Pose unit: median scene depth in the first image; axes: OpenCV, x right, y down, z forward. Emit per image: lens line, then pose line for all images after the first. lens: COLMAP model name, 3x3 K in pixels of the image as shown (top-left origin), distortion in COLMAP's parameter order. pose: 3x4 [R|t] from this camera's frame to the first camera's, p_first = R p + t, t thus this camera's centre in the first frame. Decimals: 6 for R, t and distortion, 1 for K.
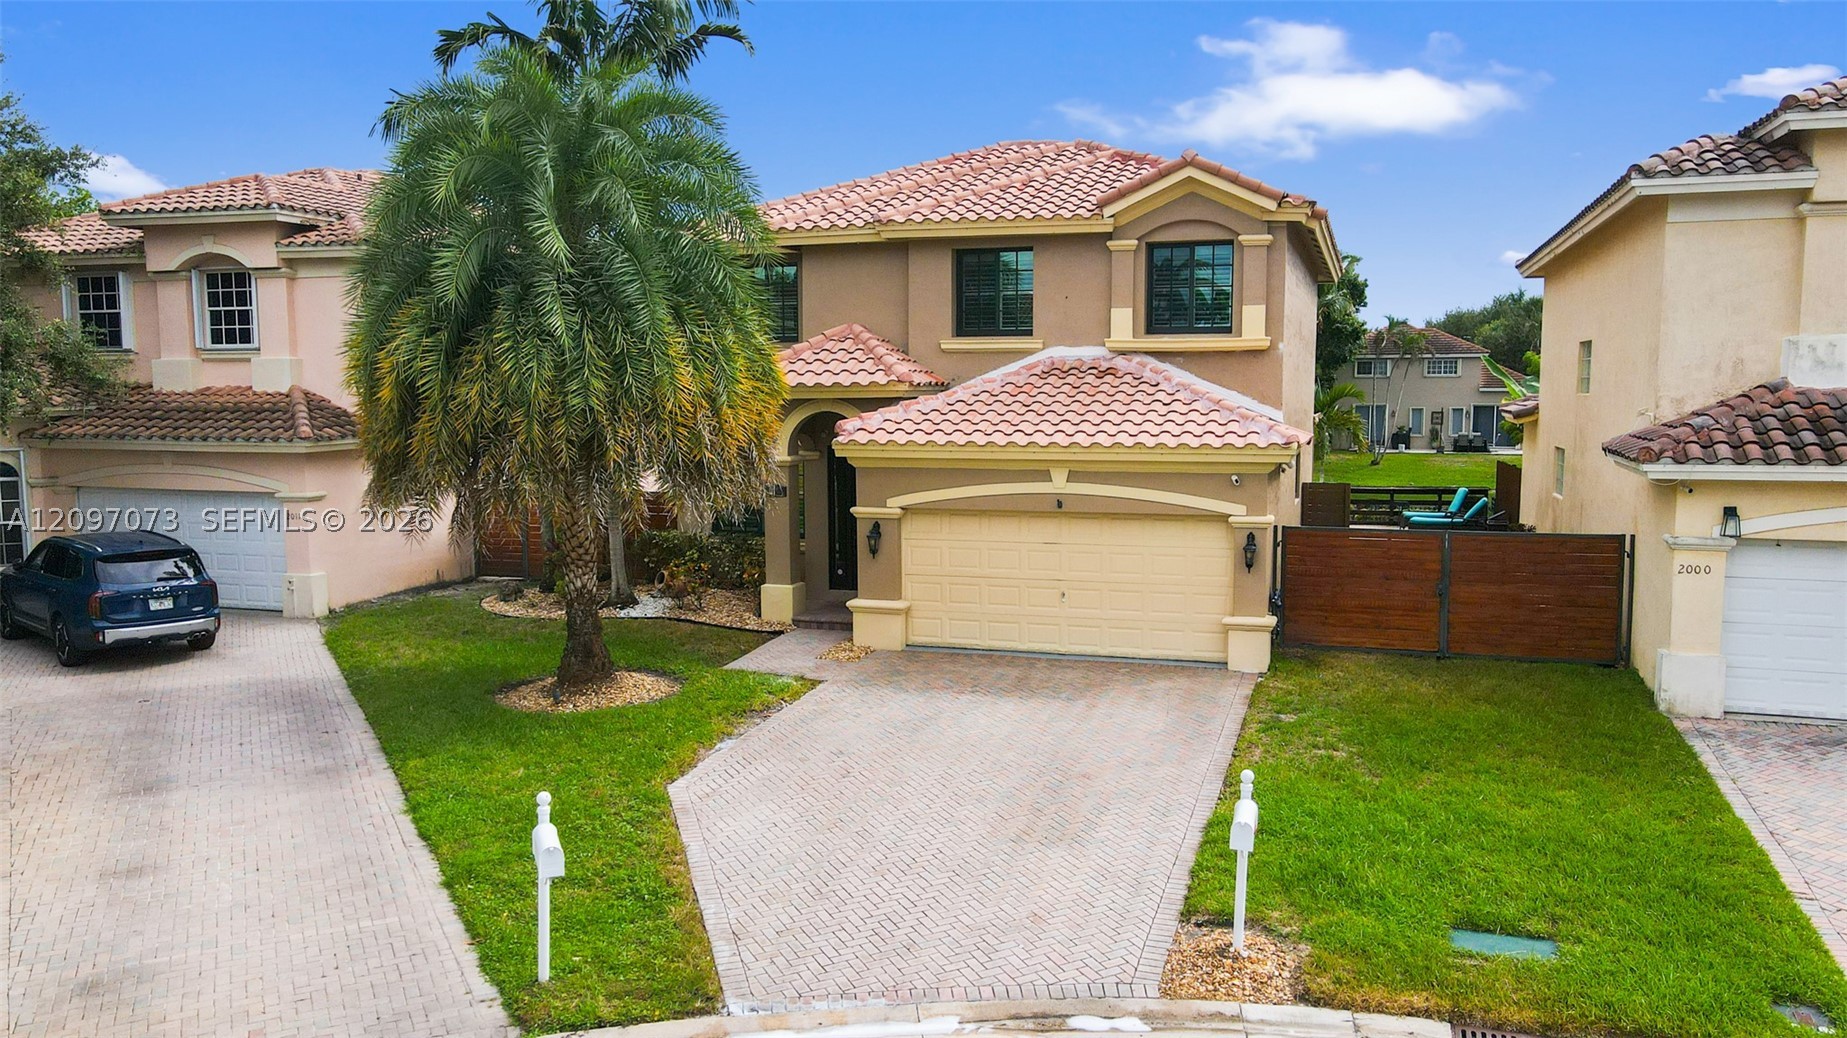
lens RADIAL K [[1391.8, 0, 917.6], [0, 1391.8, 513.9], [0, 0, 1]] dist [0.016055, 0.008205]
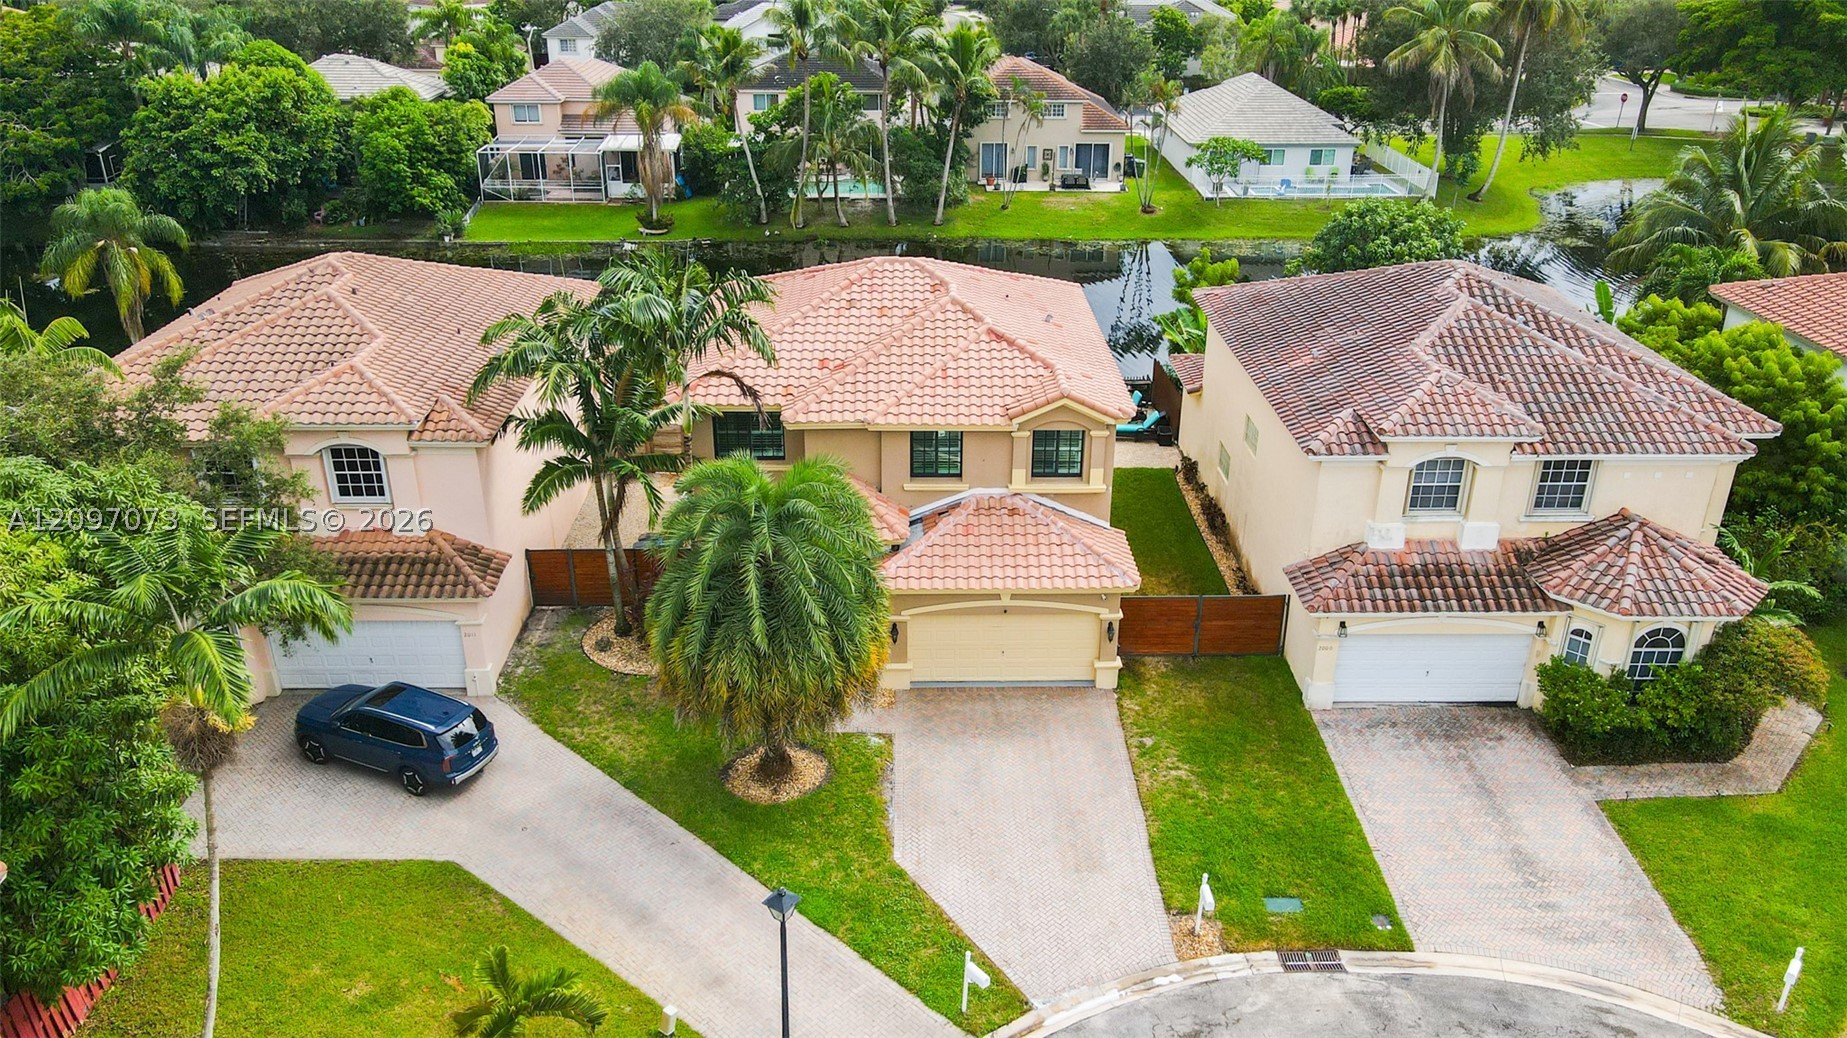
lens RADIAL K [[1391.8, 0, 929.3], [0, 1391.8, 525.0], [0, 0, 1]] dist [0.016055, 0.008205]
pose [[0.943869, -0.132942, 0.302387, -0.516255], [0.025483, 0.942013, 0.334606, -0.714195], [-0.329336, -0.308119, 0.892525, -0.516402]]
